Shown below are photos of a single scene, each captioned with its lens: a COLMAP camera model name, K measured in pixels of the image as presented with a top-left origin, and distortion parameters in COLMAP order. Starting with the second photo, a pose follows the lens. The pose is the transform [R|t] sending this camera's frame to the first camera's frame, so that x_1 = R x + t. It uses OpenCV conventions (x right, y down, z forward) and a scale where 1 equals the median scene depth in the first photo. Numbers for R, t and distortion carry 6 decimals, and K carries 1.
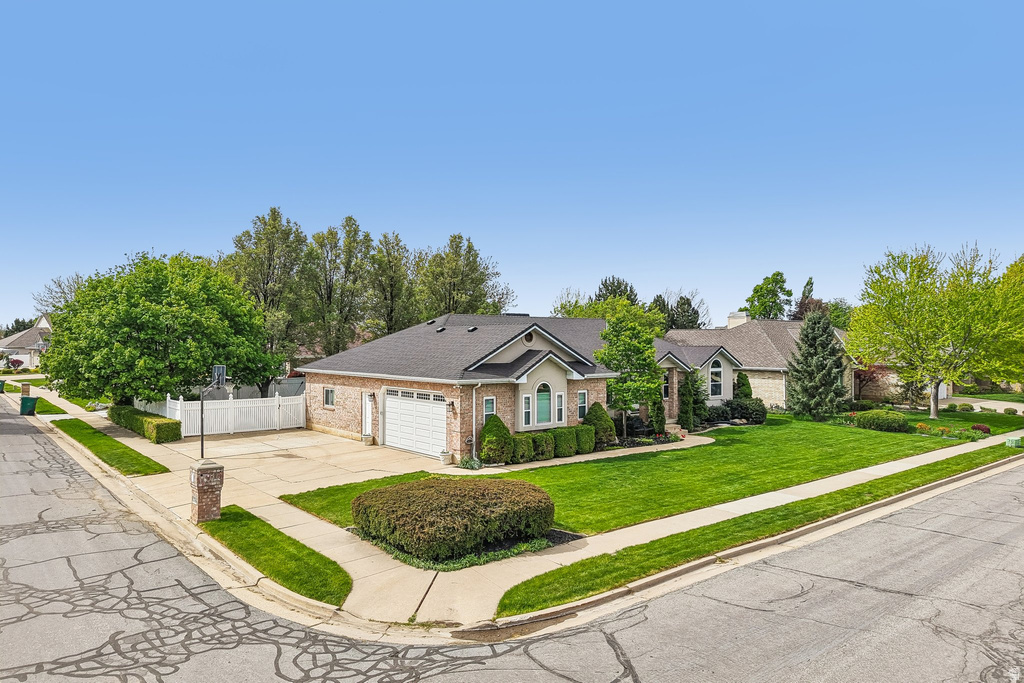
lens RADIAL K [[684.6, 0, 510.6], [0, 684.6, 334.3], [0, 0, 1]] dist [0.029039, -0.028825]
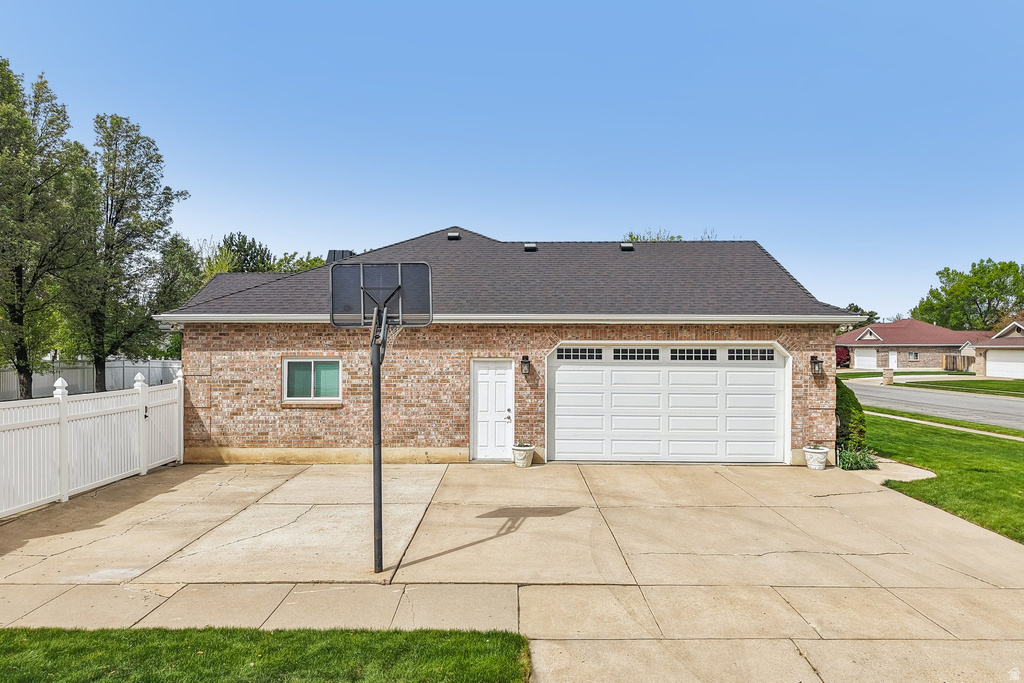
lens RADIAL K [[684.6, 0, 512.0], [0, 684.6, 337.7], [0, 0, 1]] dist [0.029039, -0.028825]
pose [[0.664614, -0.049789, 0.745526, -0.598741], [-0.008035, 0.997243, 0.073762, 0.040050], [-0.747143, -0.055013, 0.662382, 0.746151]]
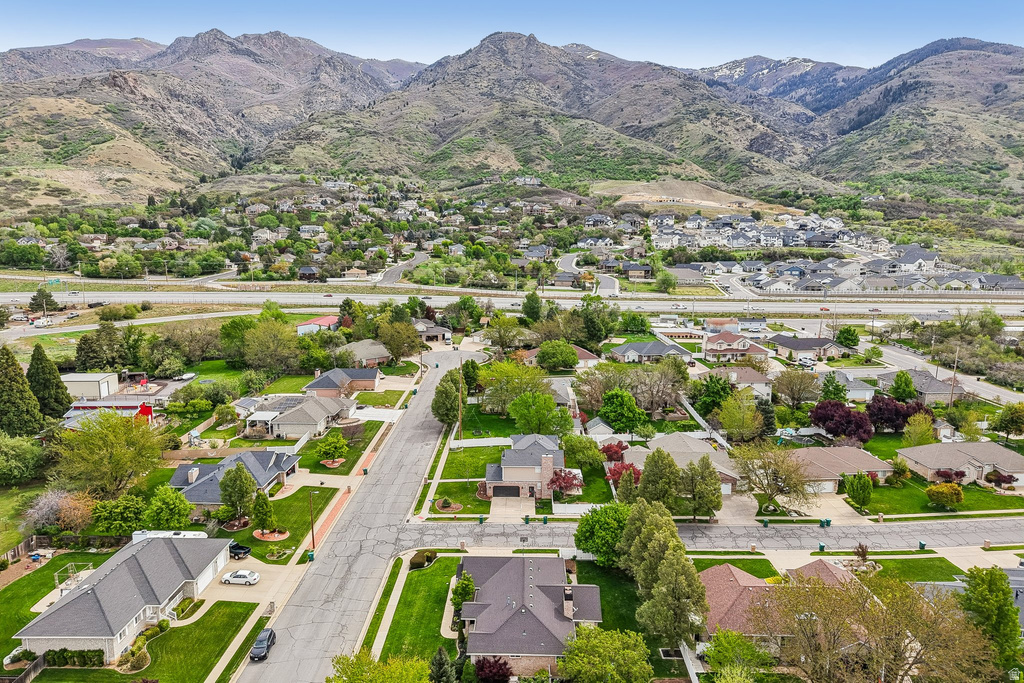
lens RADIAL K [[684.6, 0, 510.9], [0, 684.6, 344.7], [0, 0, 1]] dist [0.029039, -0.028825]
pose [[-0.657259, 0.122432, -0.743654, 2.250708], [0.001298, 0.986899, 0.161332, -1.574472], [0.753664, 0.105072, -0.648807, 3.228967]]
